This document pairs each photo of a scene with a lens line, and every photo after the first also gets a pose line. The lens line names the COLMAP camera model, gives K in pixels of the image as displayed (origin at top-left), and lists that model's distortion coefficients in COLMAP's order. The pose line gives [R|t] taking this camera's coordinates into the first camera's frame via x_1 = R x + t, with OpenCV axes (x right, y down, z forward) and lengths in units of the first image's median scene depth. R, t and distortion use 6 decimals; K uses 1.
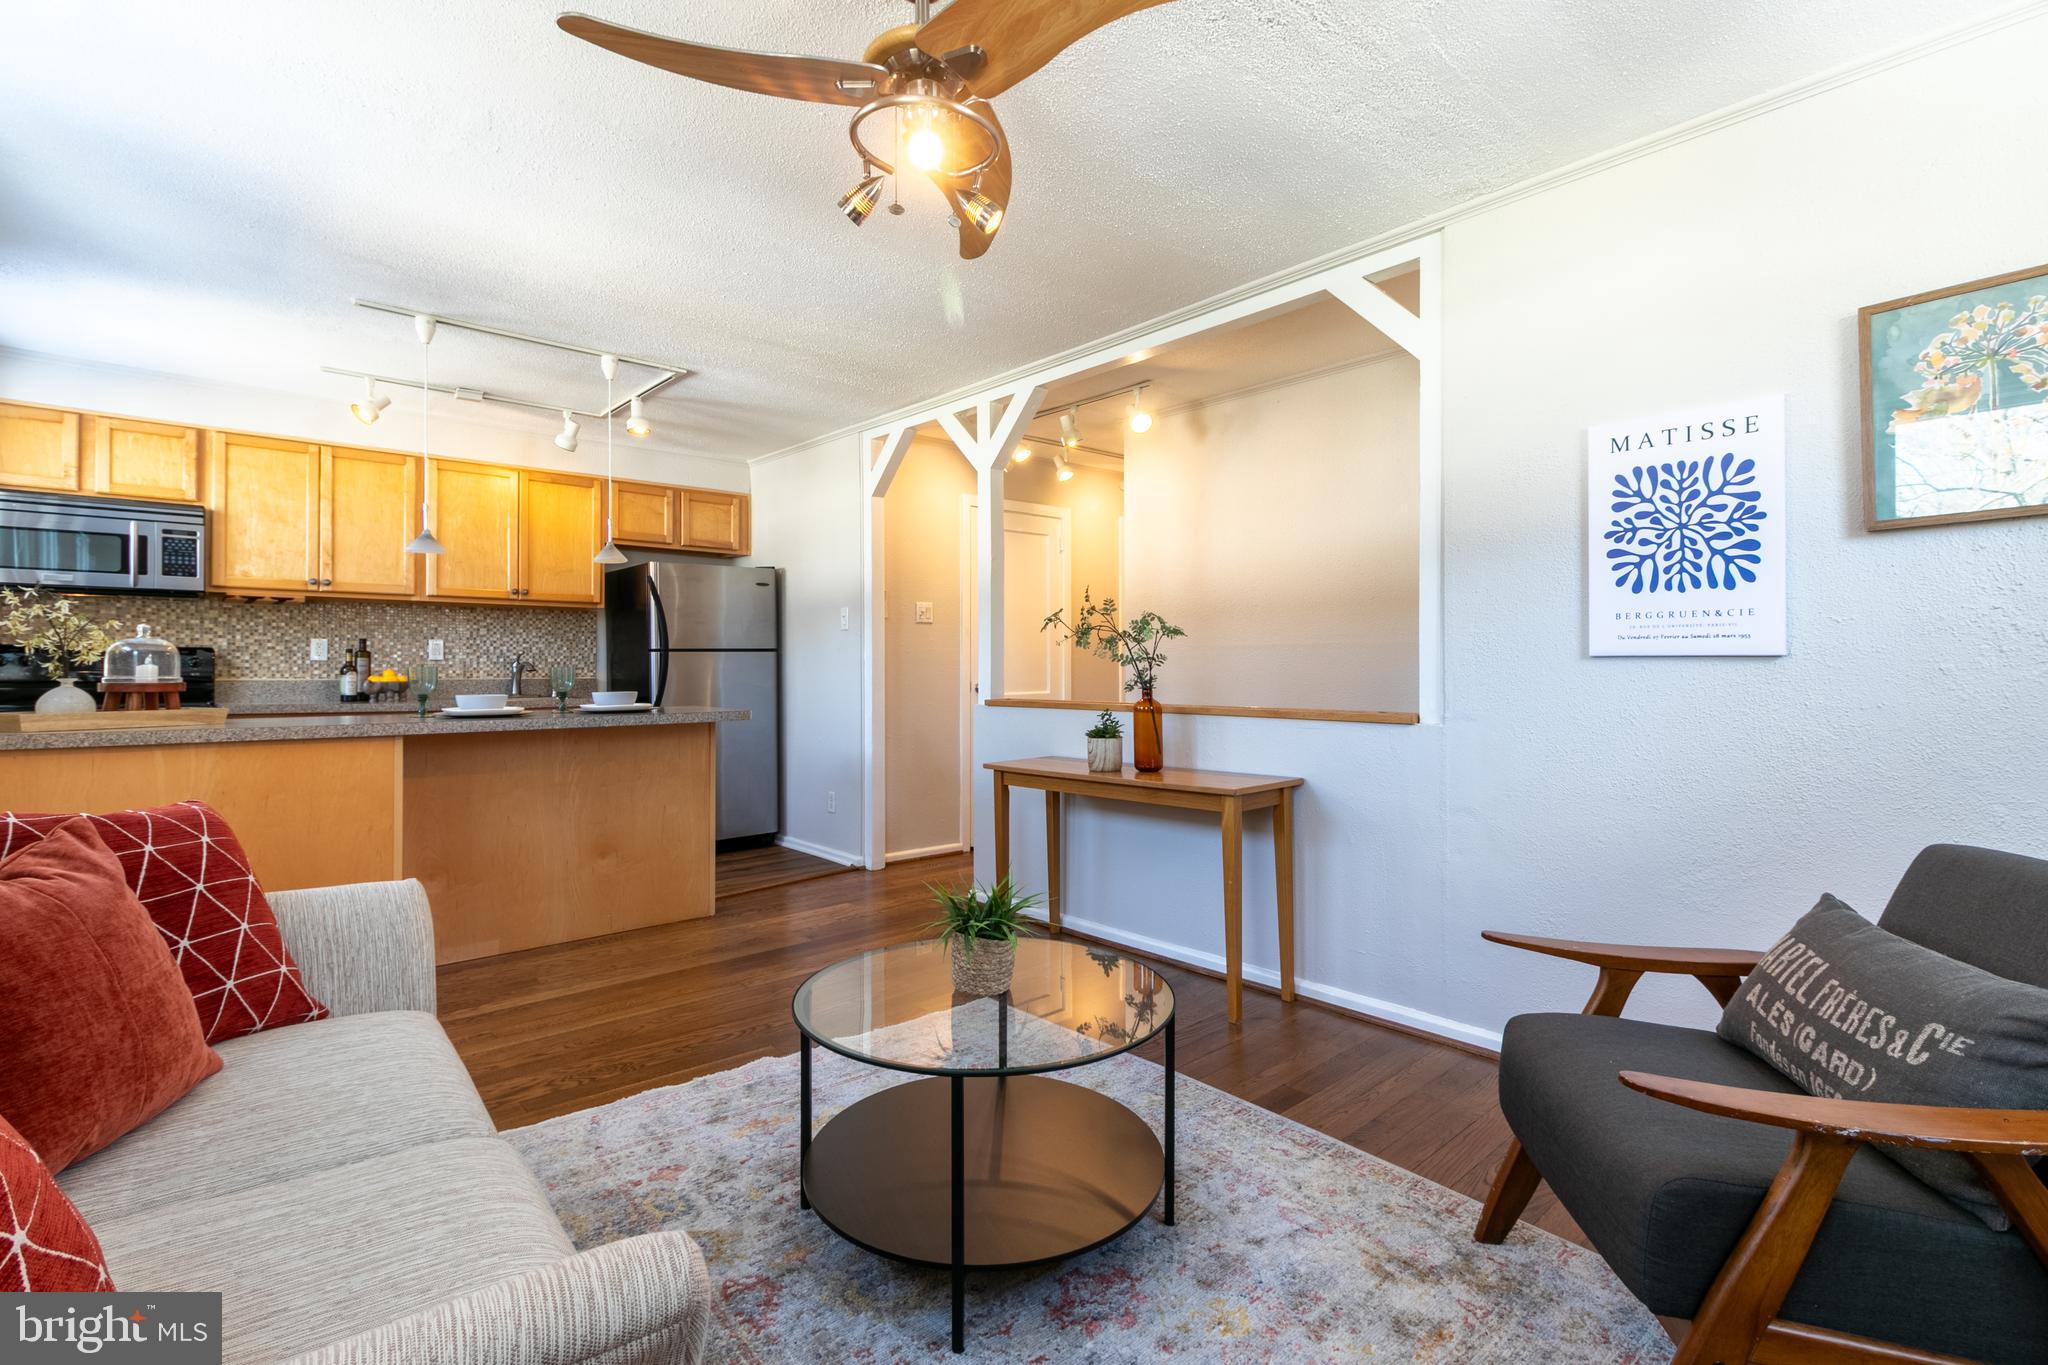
lens RADIAL K [[947.6, 0, 1017.8], [0, 947.6, 662.0], [0, 0, 1]] dist [0.003665, 0.001178]
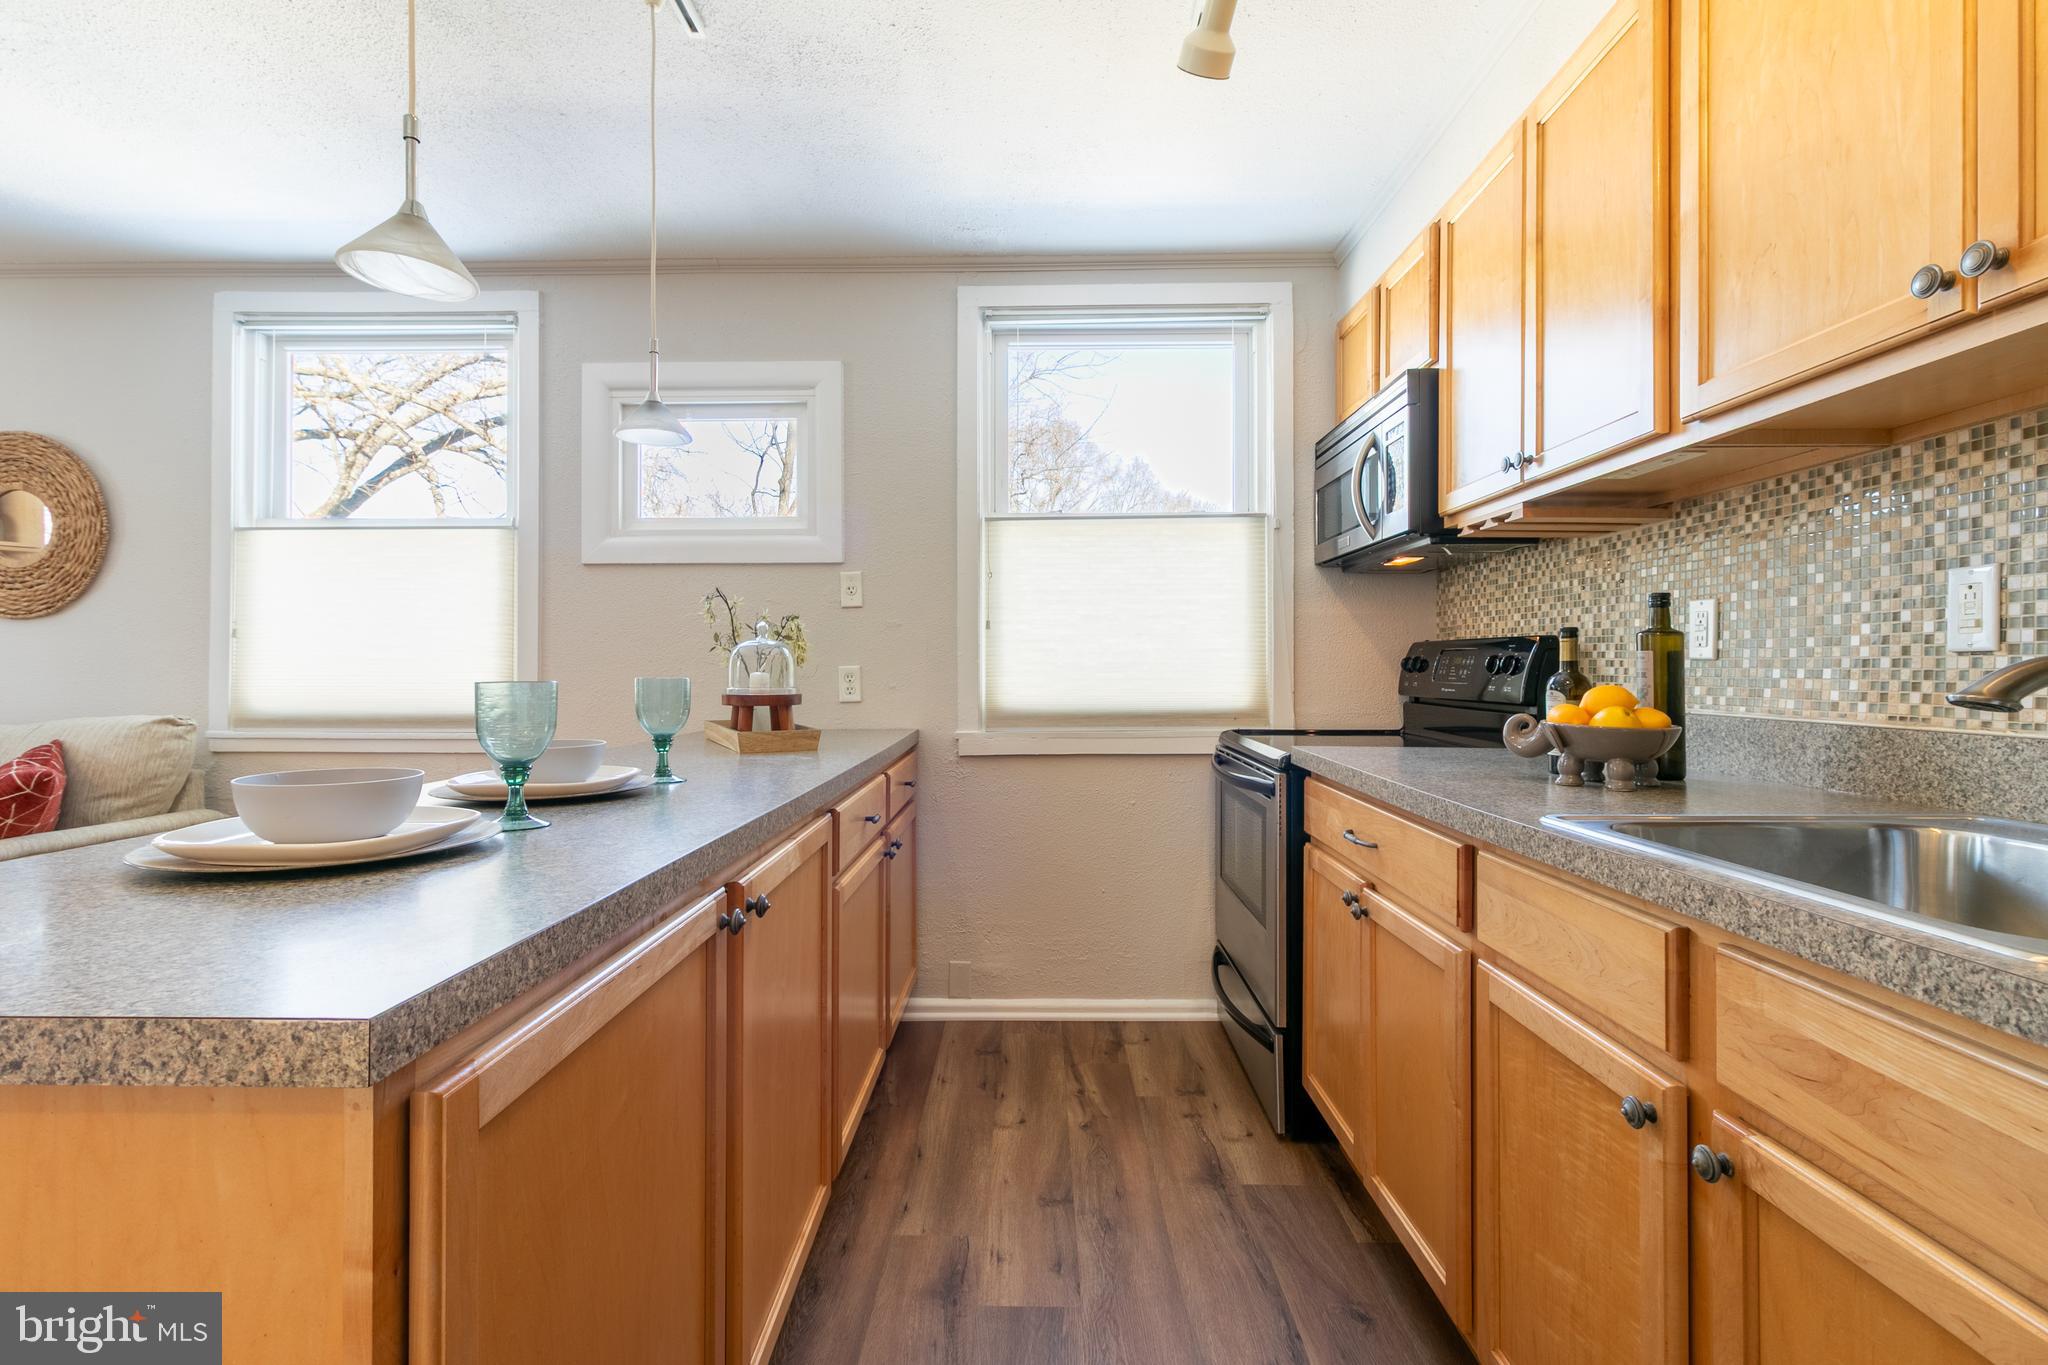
lens RADIAL K [[947.6, 0, 1008.6], [0, 947.6, 669.4], [0, 0, 1]] dist [0.003665, 0.001178]
pose [[-0.680715, 0.000264, -0.732548, -0.343106], [0.004022, 0.999986, -0.003377, 0.003287], [0.732537, -0.005245, -0.680707, 1.272637]]
